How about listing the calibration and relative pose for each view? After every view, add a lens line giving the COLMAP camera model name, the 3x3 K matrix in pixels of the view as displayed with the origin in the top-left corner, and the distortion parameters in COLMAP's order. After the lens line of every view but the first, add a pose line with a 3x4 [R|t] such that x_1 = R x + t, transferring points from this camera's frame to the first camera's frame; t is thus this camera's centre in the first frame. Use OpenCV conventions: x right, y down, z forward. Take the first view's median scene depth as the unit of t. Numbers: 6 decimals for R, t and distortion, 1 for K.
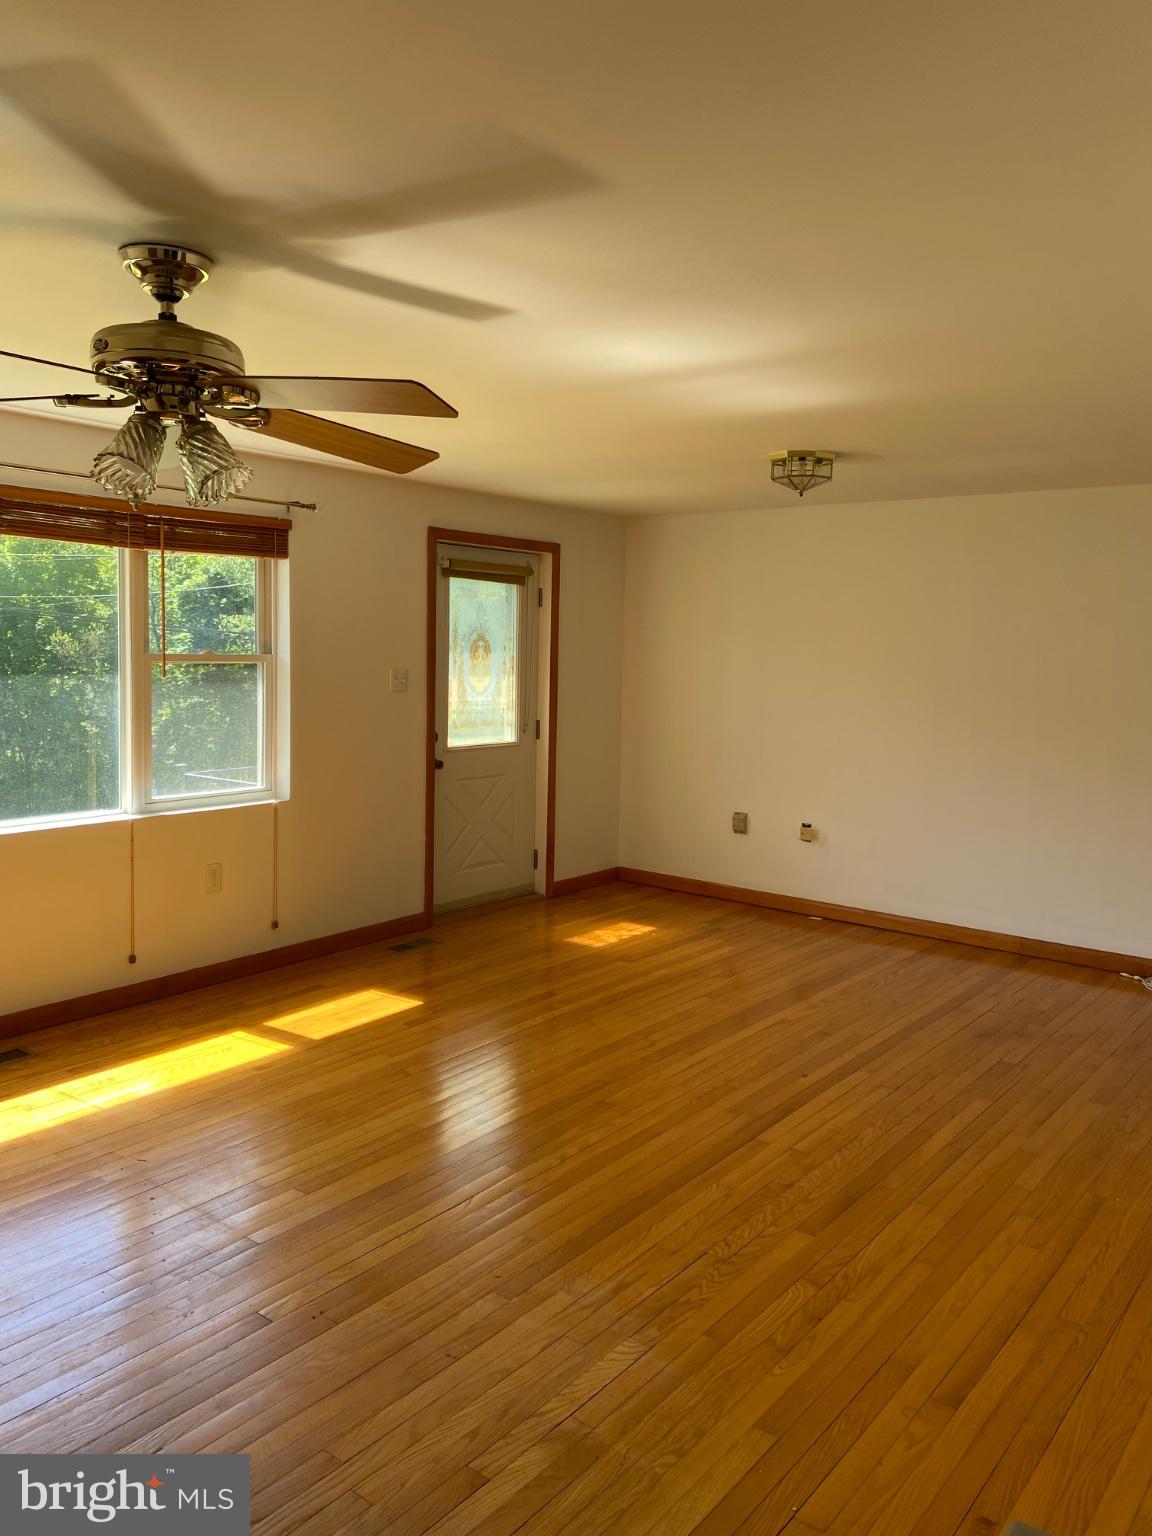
lens RADIAL K [[1108.3, 0, 576.0], [0, 1108.3, 768.0], [0, 0, 1]] dist [0.003066, -0.150141]
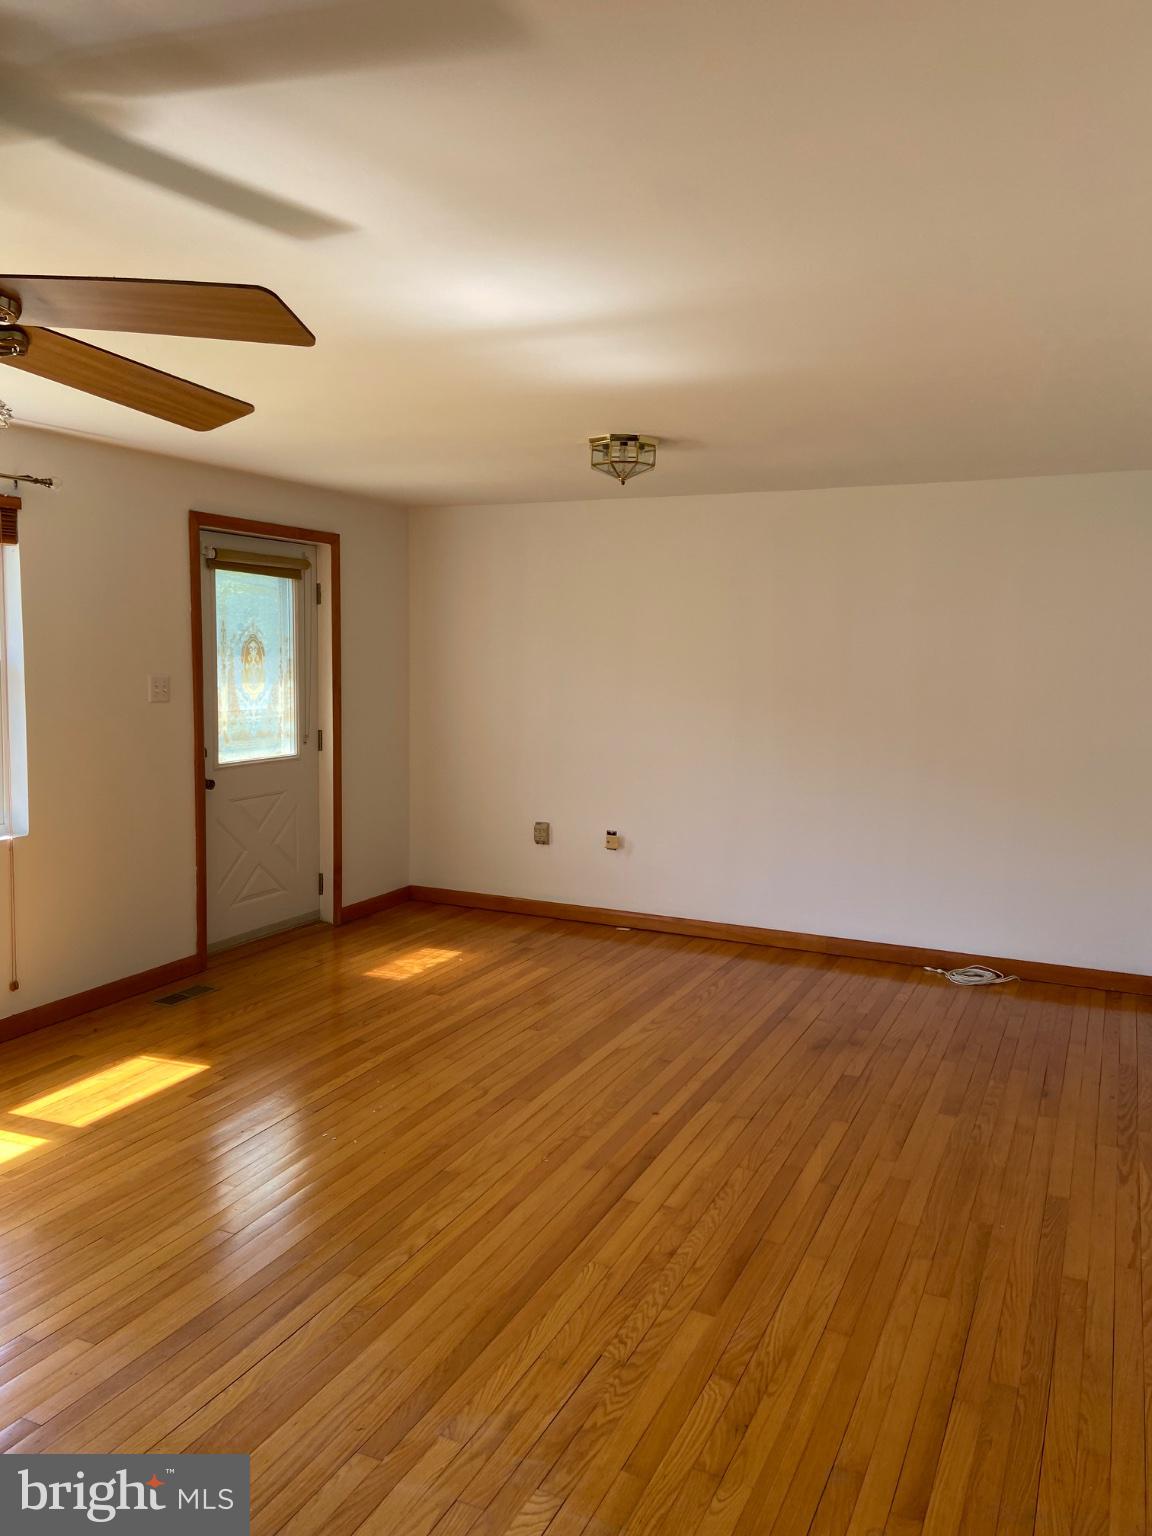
lens RADIAL K [[1099.7, 0, 576.0], [0, 1099.7, 768.0], [0, 0, 1]] dist [0.050350, -0.125908]
pose [[0.972369, -0.031871, 0.231265, -0.055566], [0.031438, 0.999490, 0.005558, -0.014821], [-0.231324, 0.001866, 0.972875, 0.110857]]
